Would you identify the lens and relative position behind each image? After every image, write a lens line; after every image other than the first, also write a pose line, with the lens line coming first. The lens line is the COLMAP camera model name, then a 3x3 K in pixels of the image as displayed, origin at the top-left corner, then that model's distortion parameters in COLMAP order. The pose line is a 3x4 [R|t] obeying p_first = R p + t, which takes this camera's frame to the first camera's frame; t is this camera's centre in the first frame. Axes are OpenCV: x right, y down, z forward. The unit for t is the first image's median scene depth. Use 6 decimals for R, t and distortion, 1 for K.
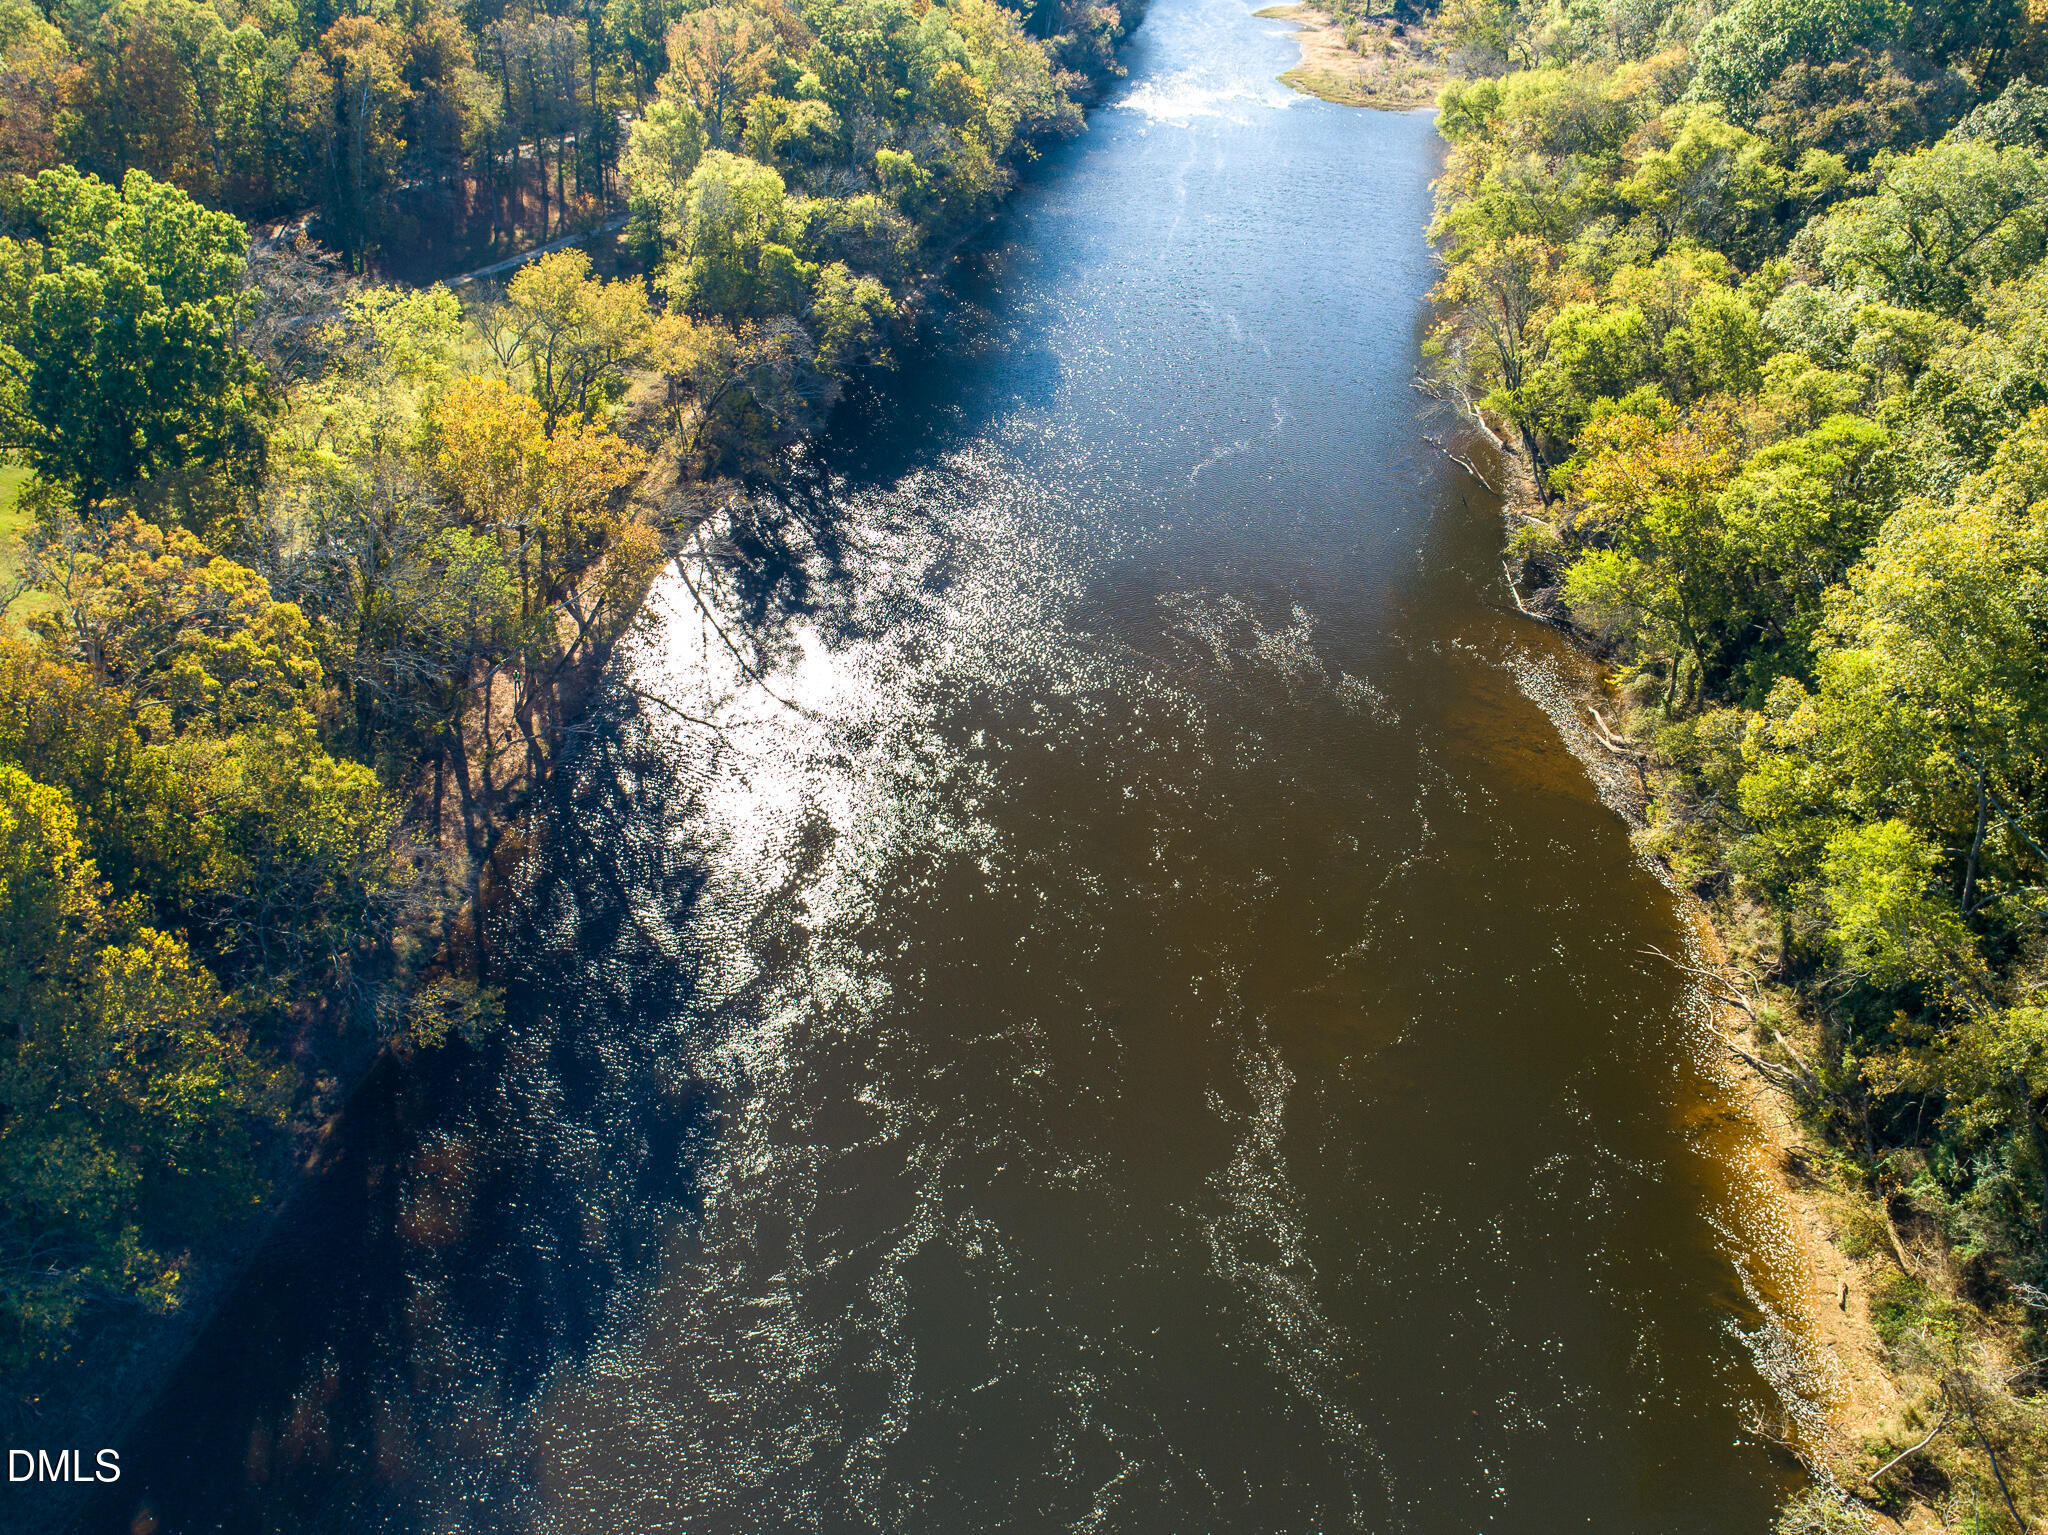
lens RADIAL K [[1544.0, 0, 1023.9], [0, 1544.0, 758.3], [0, 0, 1]] dist [-0.015633, 0.001549]
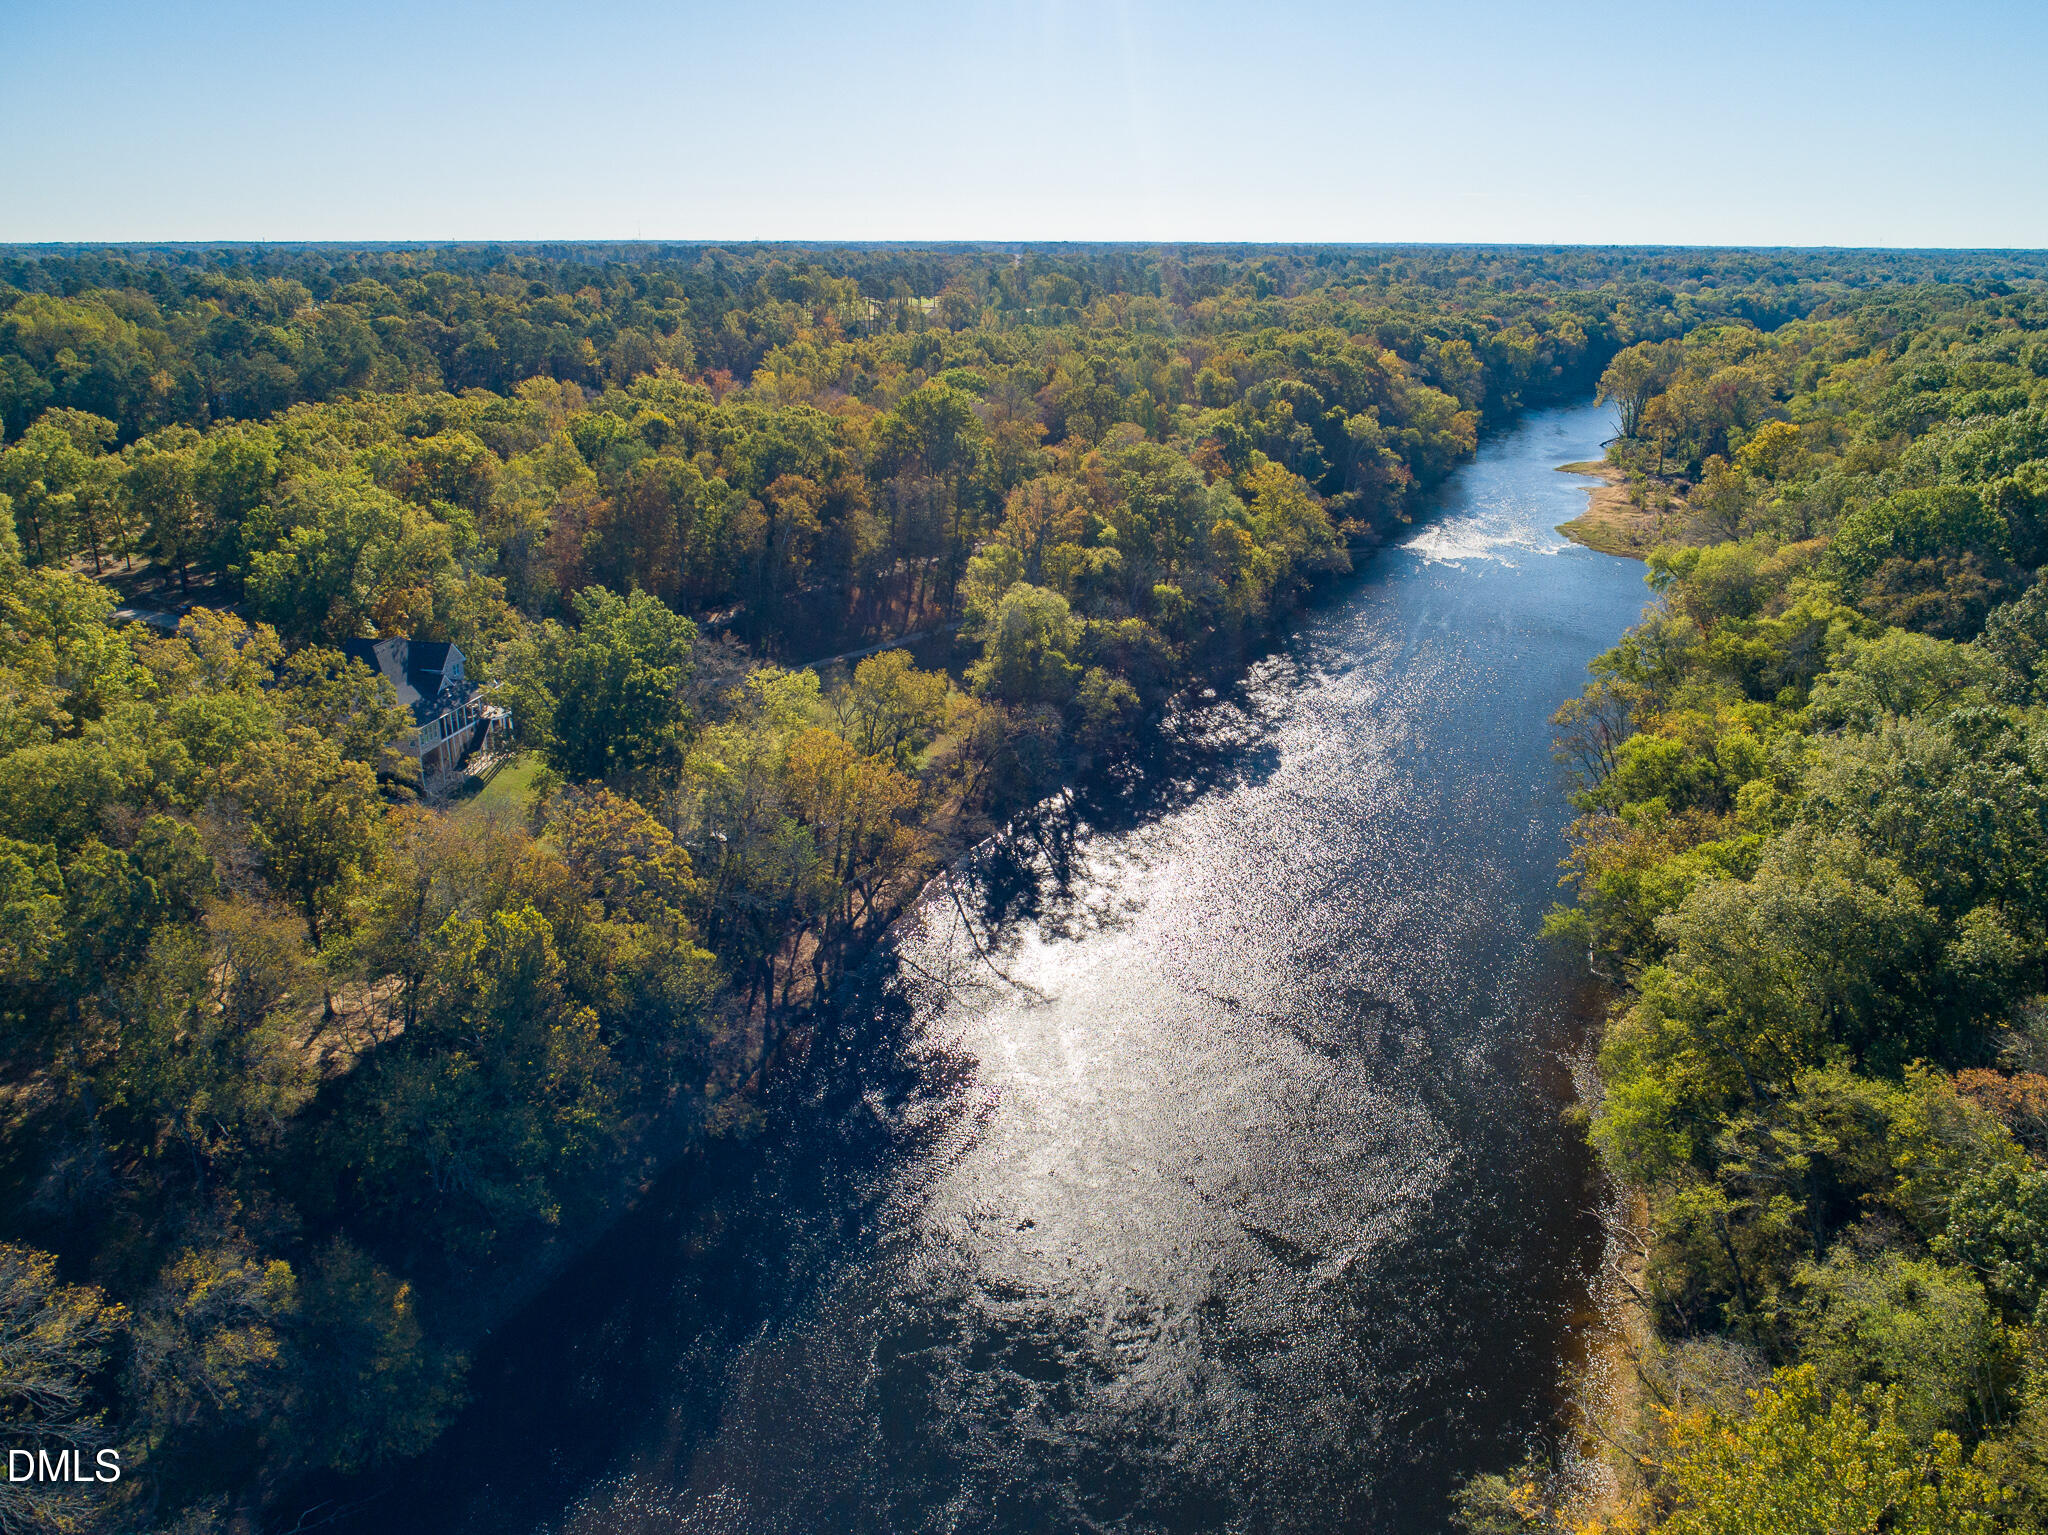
lens RADIAL K [[1544.0, 0, 1021.1], [0, 1544.0, 767.1], [0, 0, 1]] dist [-0.015633, 0.001549]
pose [[0.971058, 0.076175, -0.226370, 0.135011], [-0.127288, 0.967019, -0.220616, 0.072671], [0.202099, 0.243045, 0.948728, -0.288369]]
